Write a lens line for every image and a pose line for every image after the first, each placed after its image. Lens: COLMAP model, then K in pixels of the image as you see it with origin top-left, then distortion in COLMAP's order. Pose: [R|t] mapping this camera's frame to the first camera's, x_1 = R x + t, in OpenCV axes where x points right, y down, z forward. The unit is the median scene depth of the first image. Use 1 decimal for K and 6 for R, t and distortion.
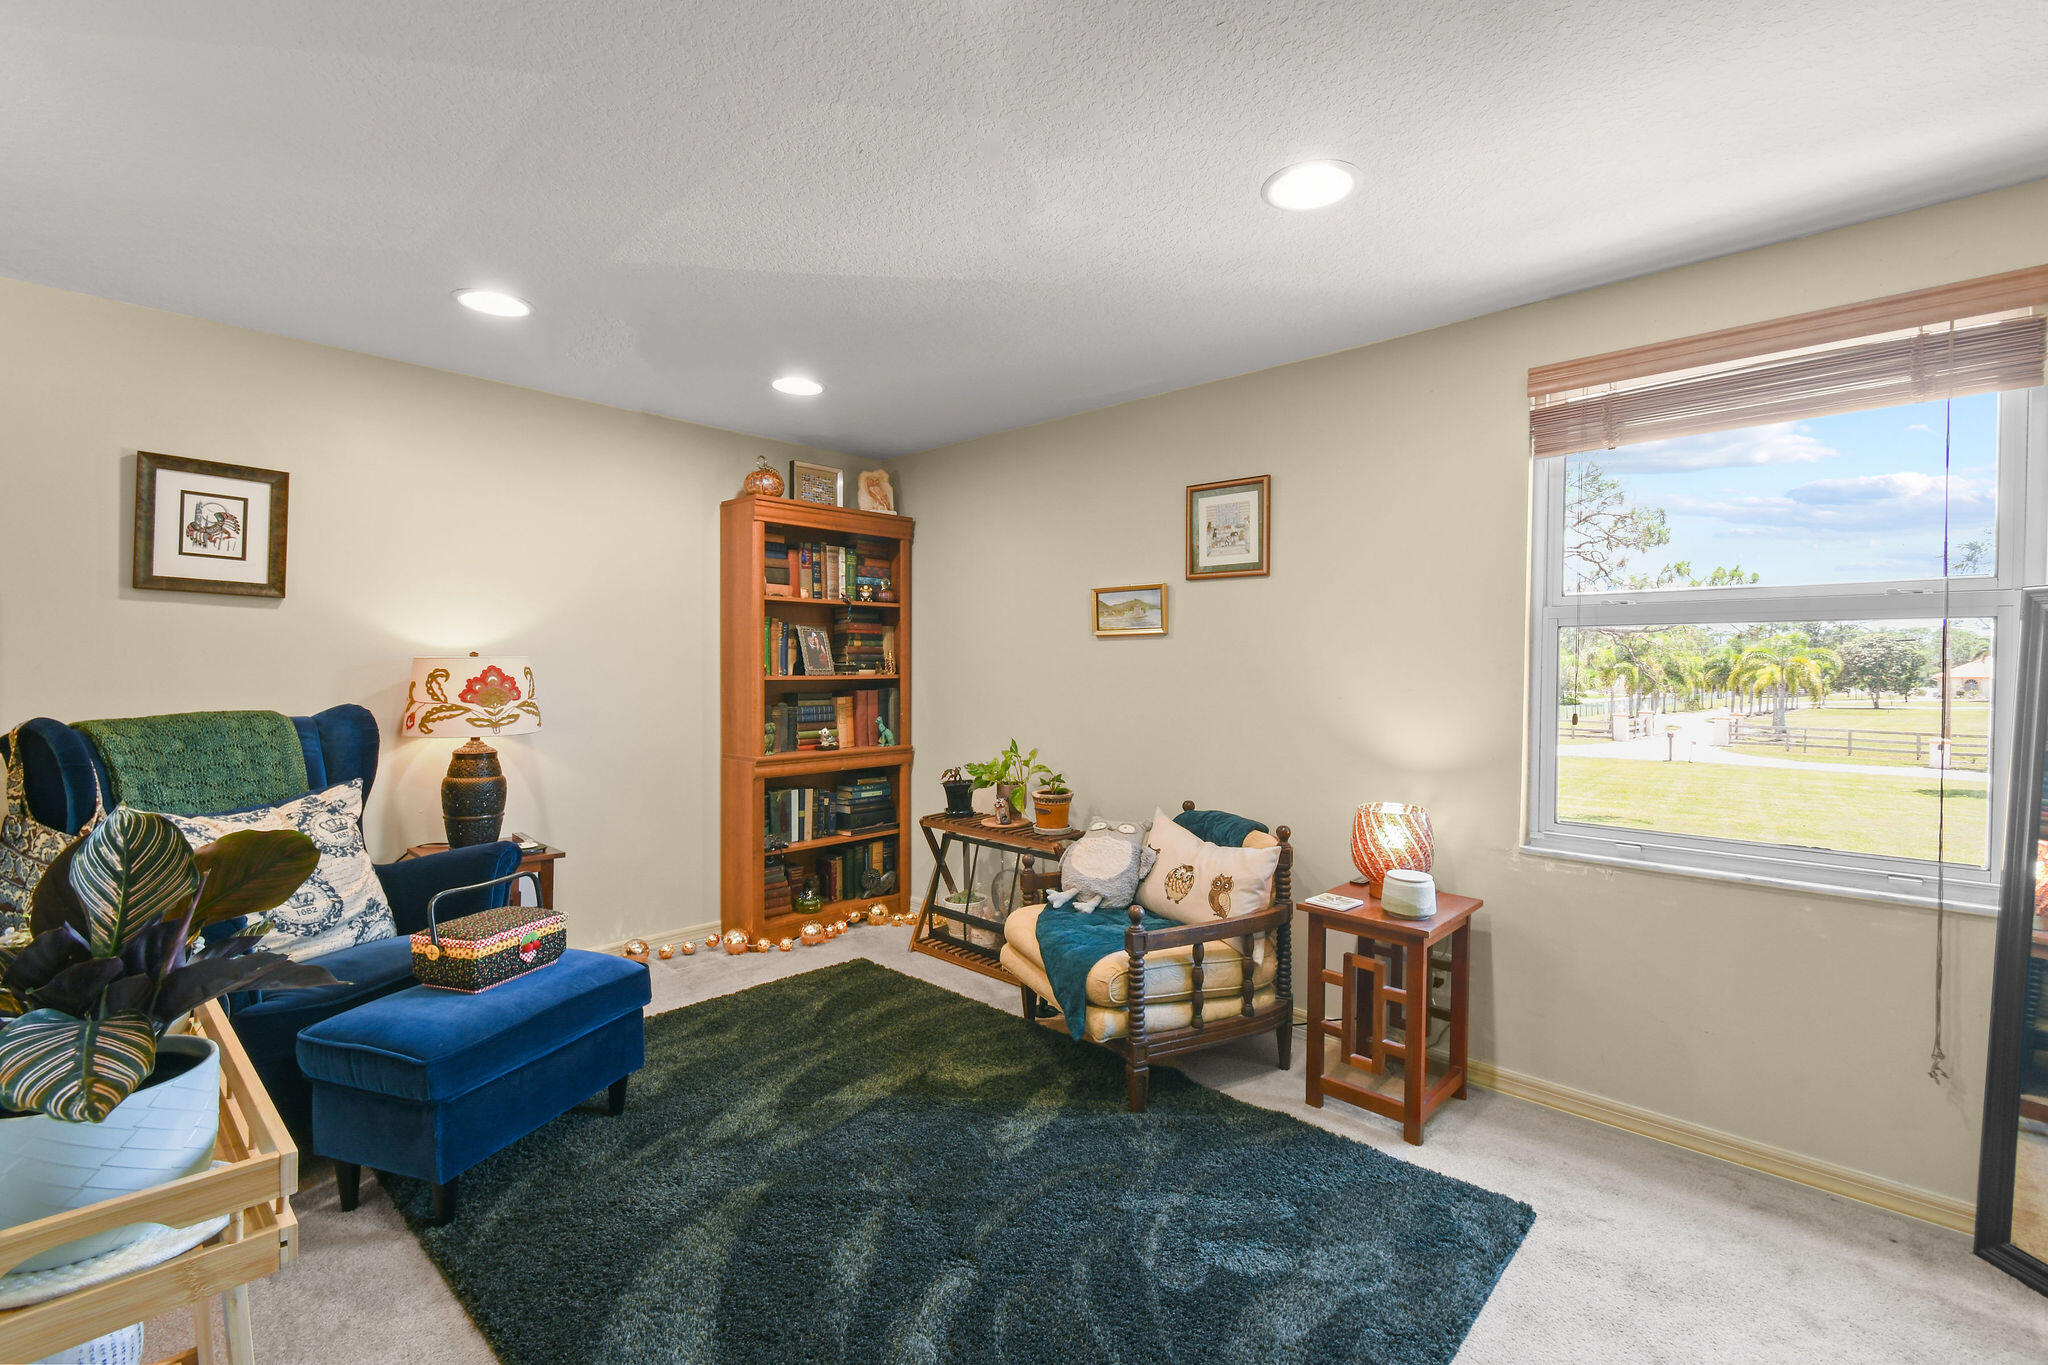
lens RADIAL K [[906.9, 0, 1049.7], [0, 906.9, 672.0], [0, 0, 1]] dist [-0.000266, -0.000565]
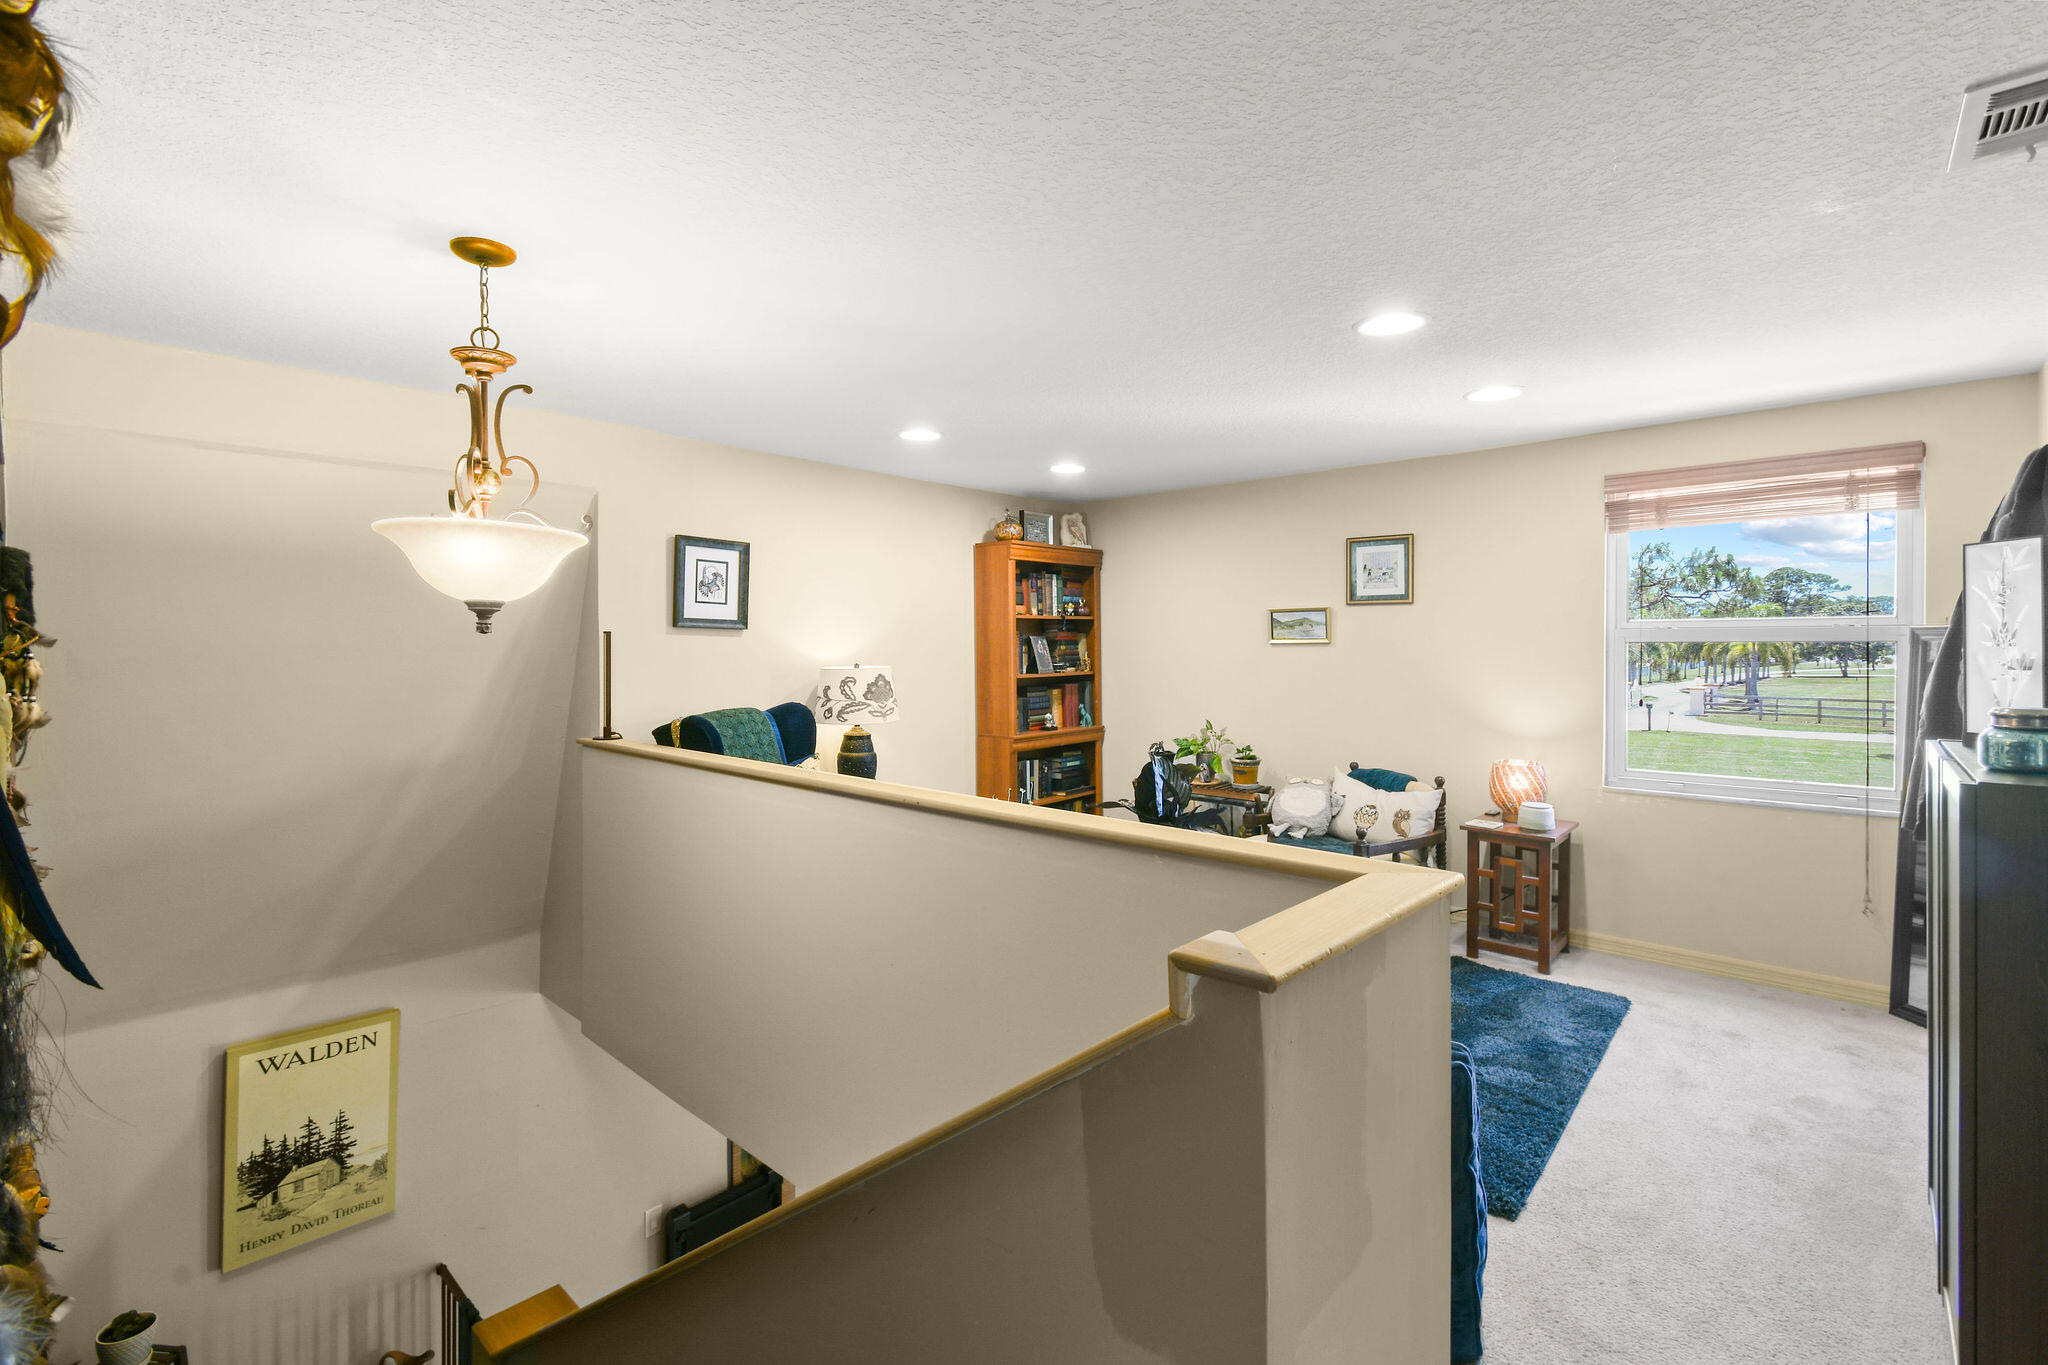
lens RADIAL K [[923.8, 0, 1030.9], [0, 923.8, 644.2], [0, 0, 1]] dist [-0.000601, -0.000762]
pose [[0.999797, -0.011820, 0.016305, -0.352228], [0.011898, 0.999918, -0.004690, -0.038900], [-0.016248, 0.004883, 0.999856, -0.408246]]
